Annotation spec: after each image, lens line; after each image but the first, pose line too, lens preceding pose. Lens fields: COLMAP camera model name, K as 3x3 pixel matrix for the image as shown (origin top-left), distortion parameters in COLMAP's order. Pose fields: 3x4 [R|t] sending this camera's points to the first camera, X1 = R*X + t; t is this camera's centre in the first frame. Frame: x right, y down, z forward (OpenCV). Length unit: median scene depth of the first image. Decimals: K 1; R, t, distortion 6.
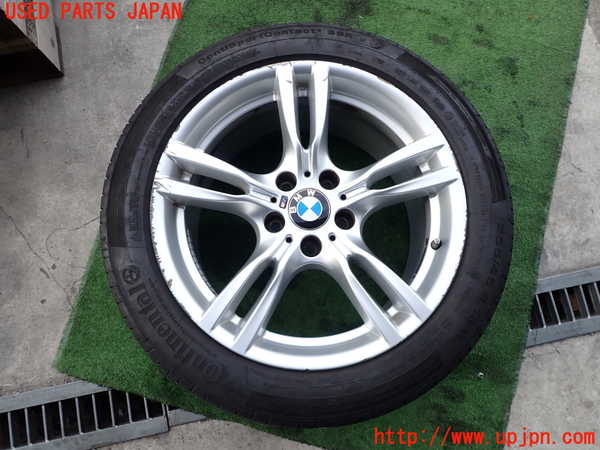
lens RADIAL K [[427.8, 0, 300.0], [0, 427.8, 225.0], [0, 0, 1]] dist [0.047964, 0.001019]
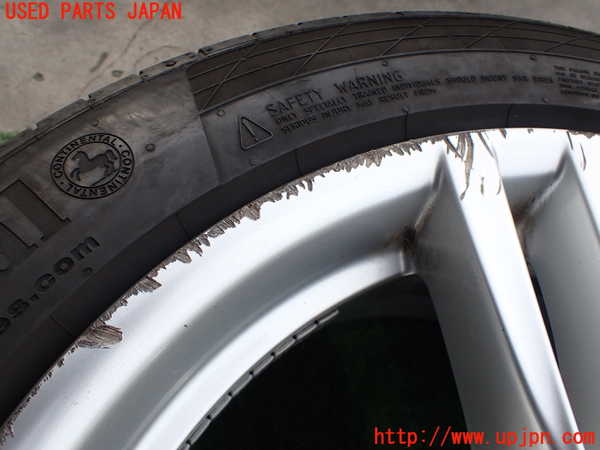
lens RADIAL K [[599.7, 0, 300.0], [0, 599.7, 225.0], [0, 0, 1]] dist [-0.009168, -0.008966]
pose [[0.366516, 0.869971, -0.329873, -0.214580], [-0.929961, 0.353576, -0.100781, 0.055359], [0.028958, 0.343707, 0.938630, 0.702180]]
